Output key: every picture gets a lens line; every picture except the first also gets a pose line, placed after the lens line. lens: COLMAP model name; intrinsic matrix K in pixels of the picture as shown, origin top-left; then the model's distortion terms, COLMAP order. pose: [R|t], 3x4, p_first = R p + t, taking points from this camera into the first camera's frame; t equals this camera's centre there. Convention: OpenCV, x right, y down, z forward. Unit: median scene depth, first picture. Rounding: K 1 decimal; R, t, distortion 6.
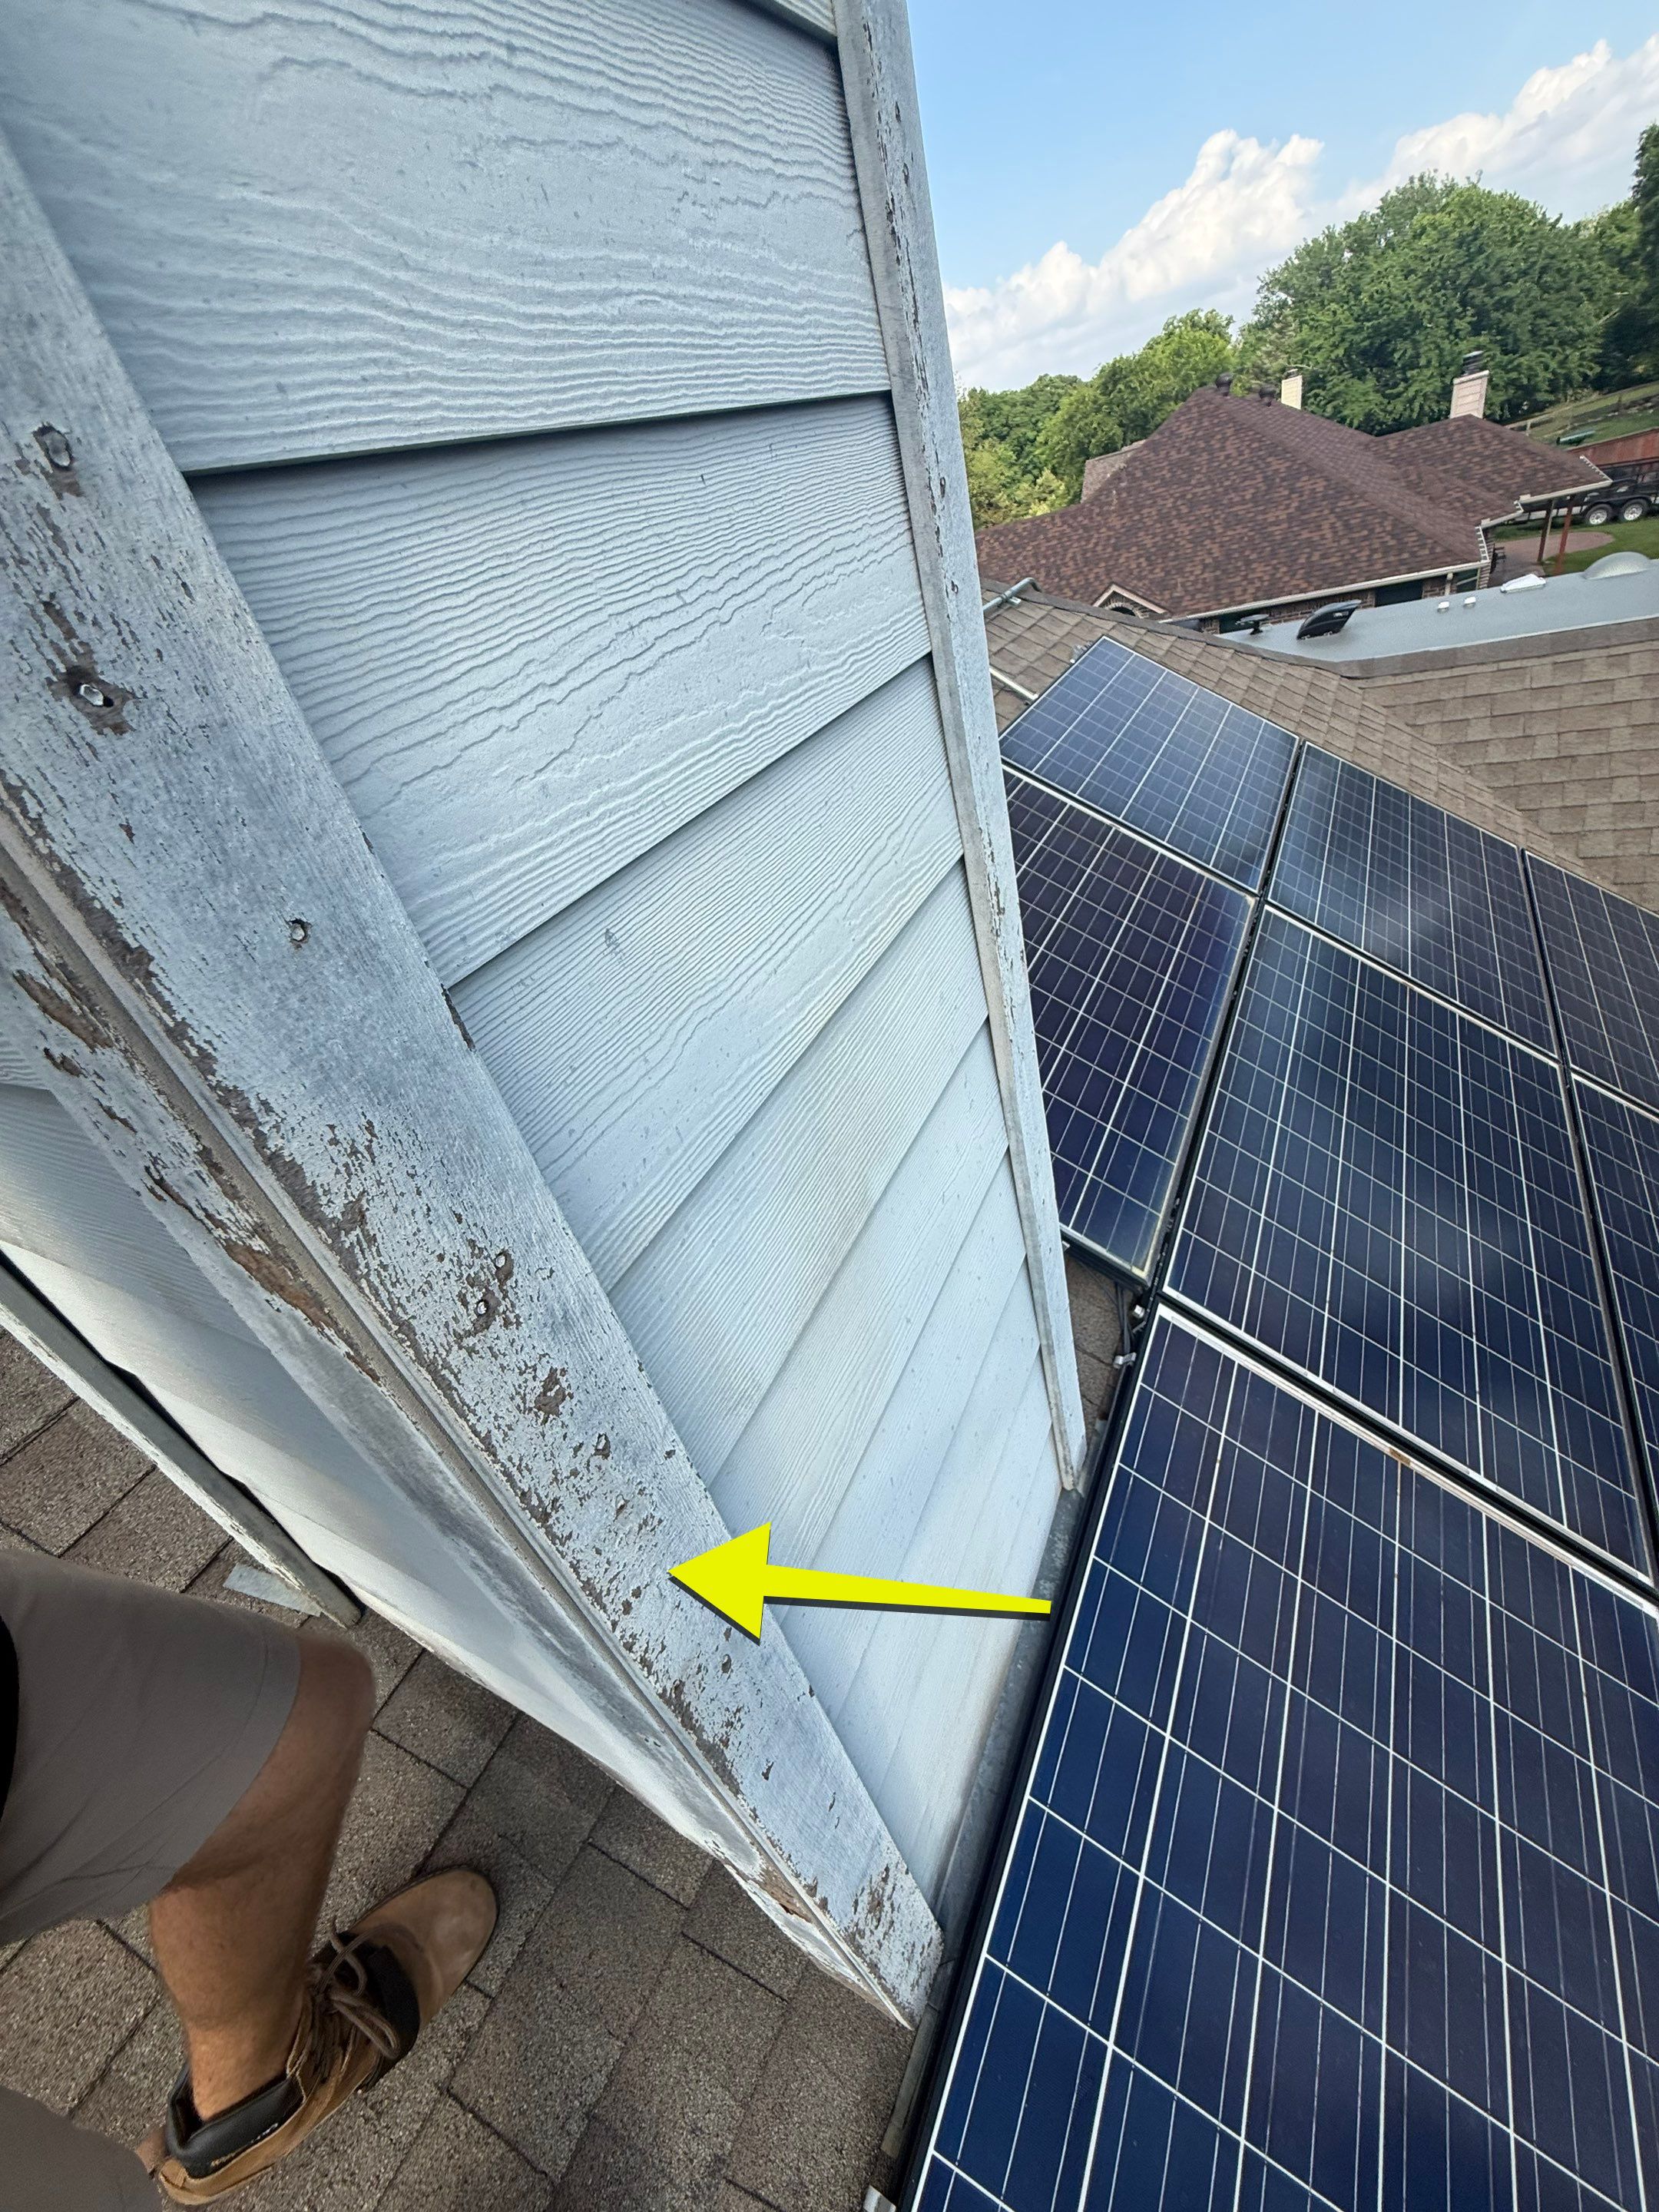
lens RADIAL K [[884.9, 0, 832.6], [0, 884.9, 1104.2], [0, 0, 1]] dist [0.000485, 0.000176]
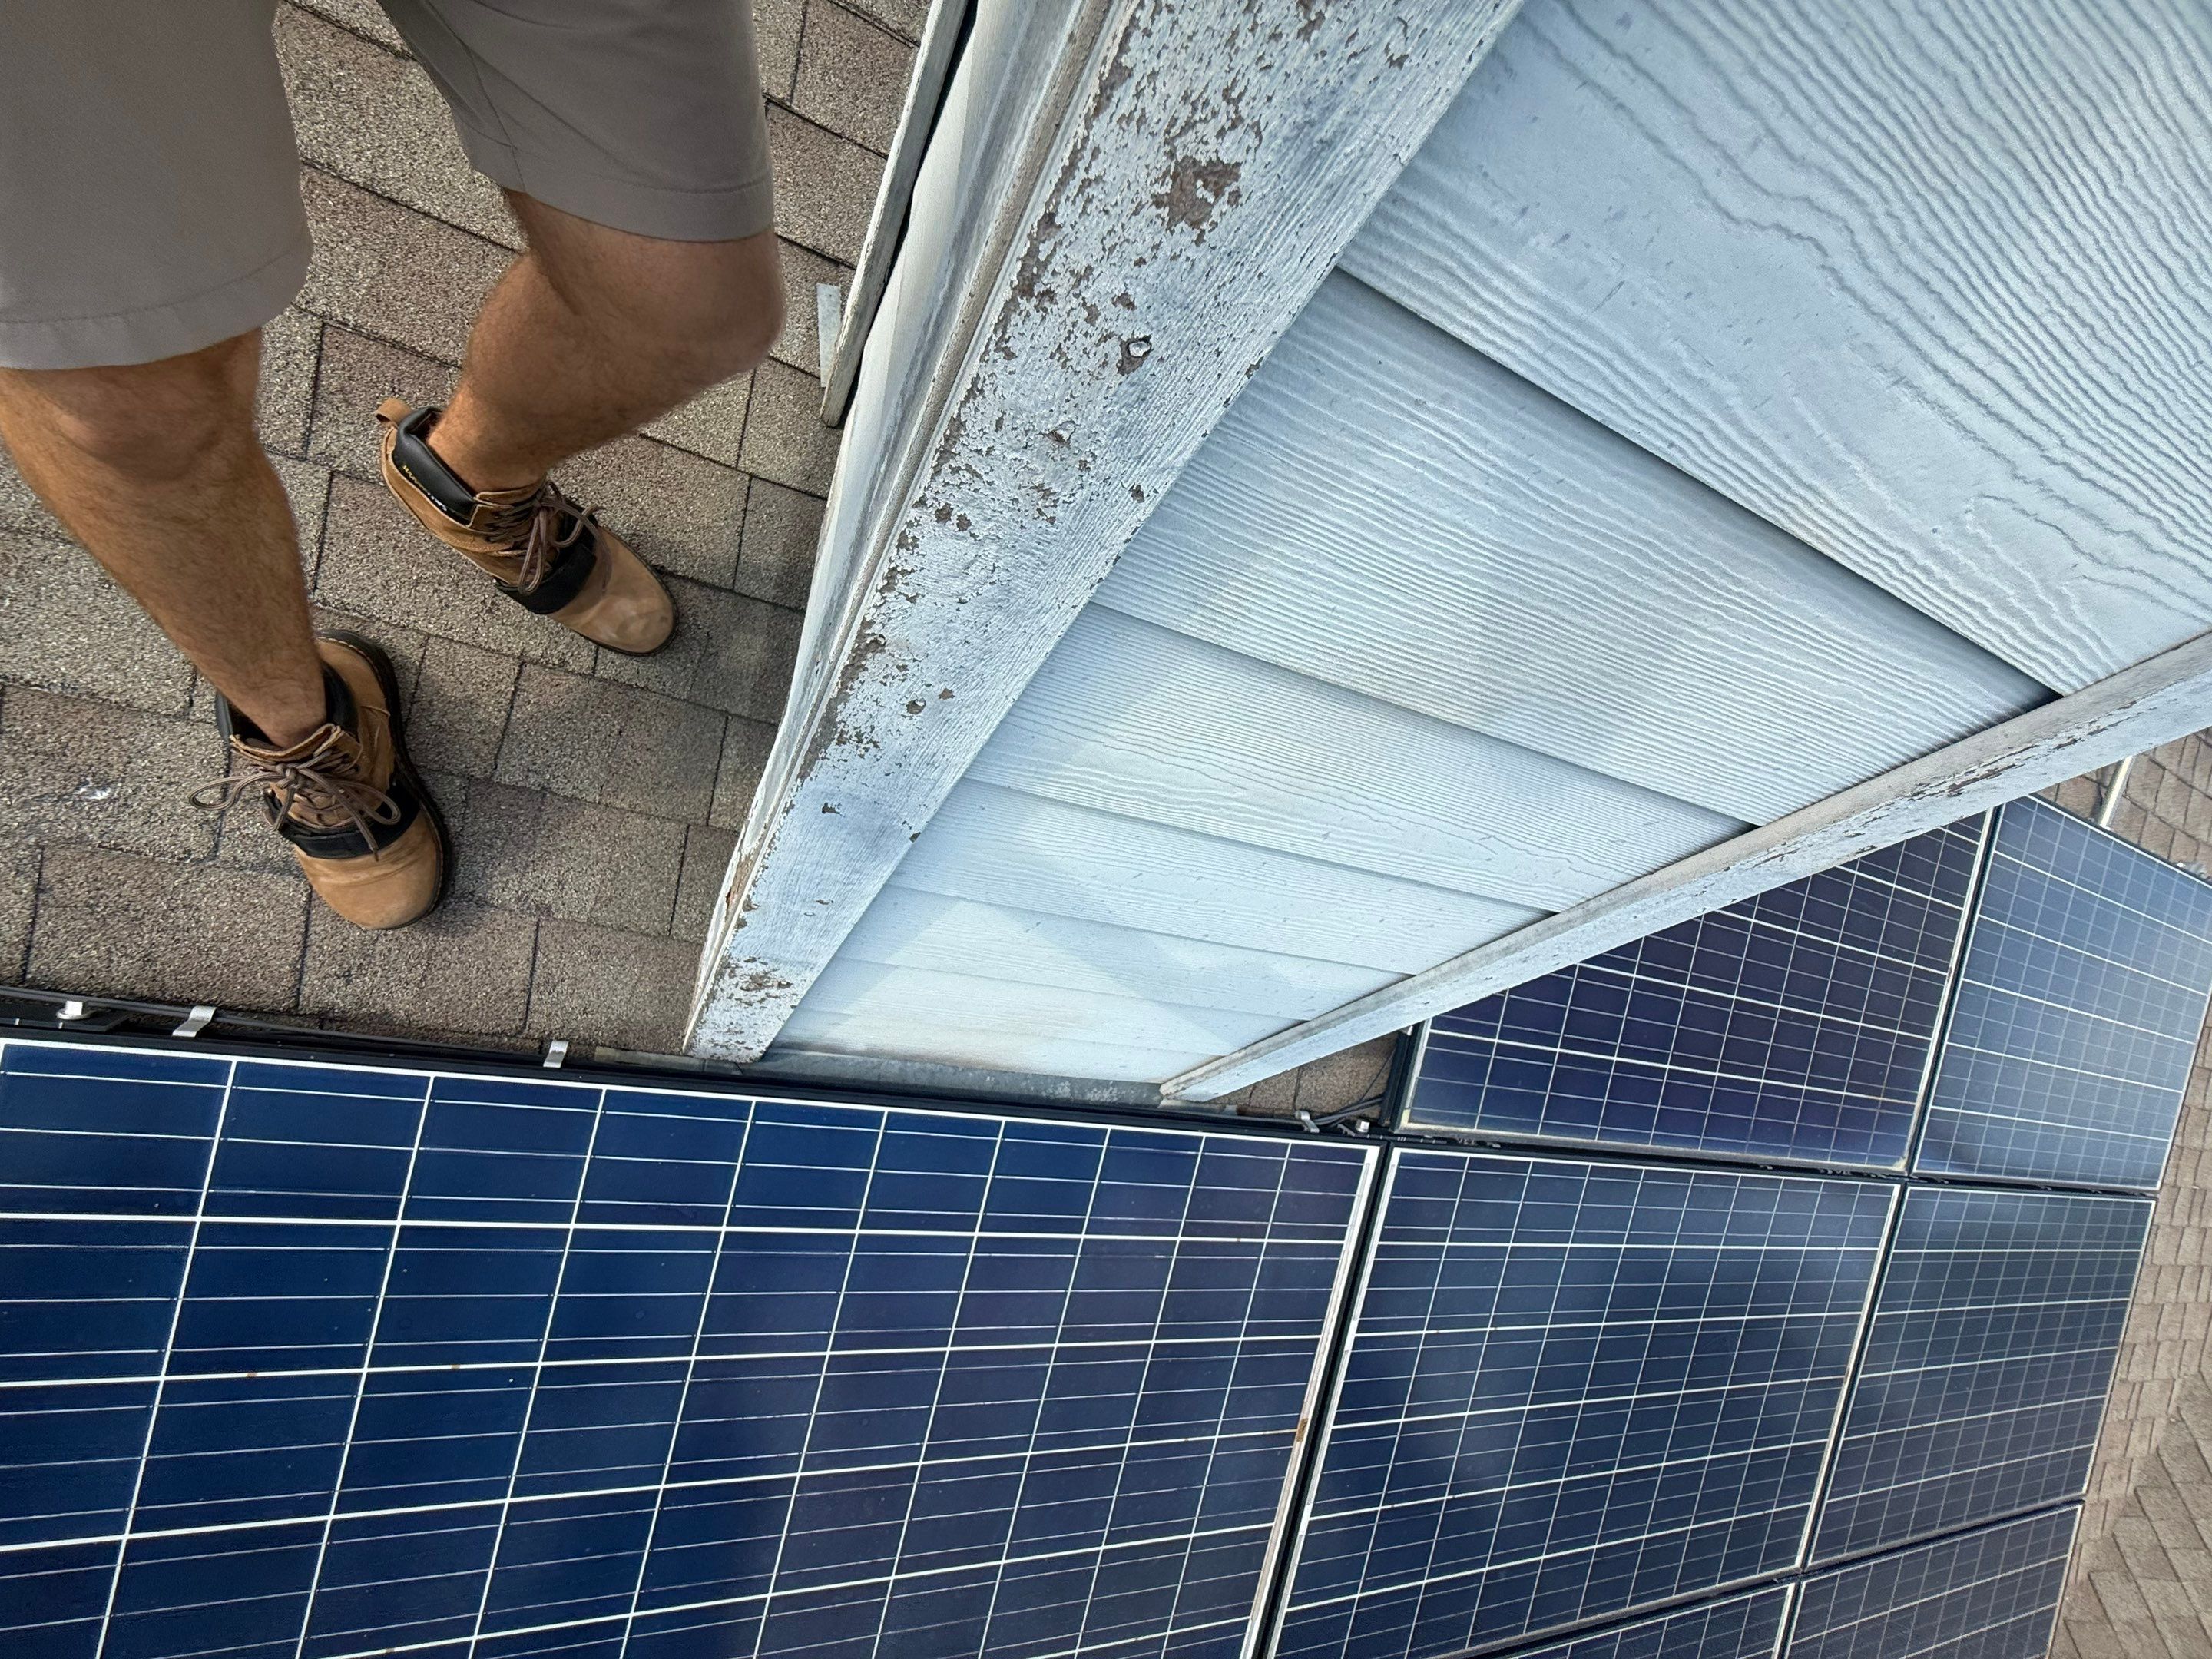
lens RADIAL K [[884.9, 0, 1106.0], [0, 884.9, 834.7], [0, 0, 1]] dist [0.000485, 0.000176]
pose [[0.310797, 0.949078, -0.051531, 0.038930], [-0.892642, 0.310080, 0.327171, 0.097371], [0.326489, -0.055685, 0.943559, 0.108095]]
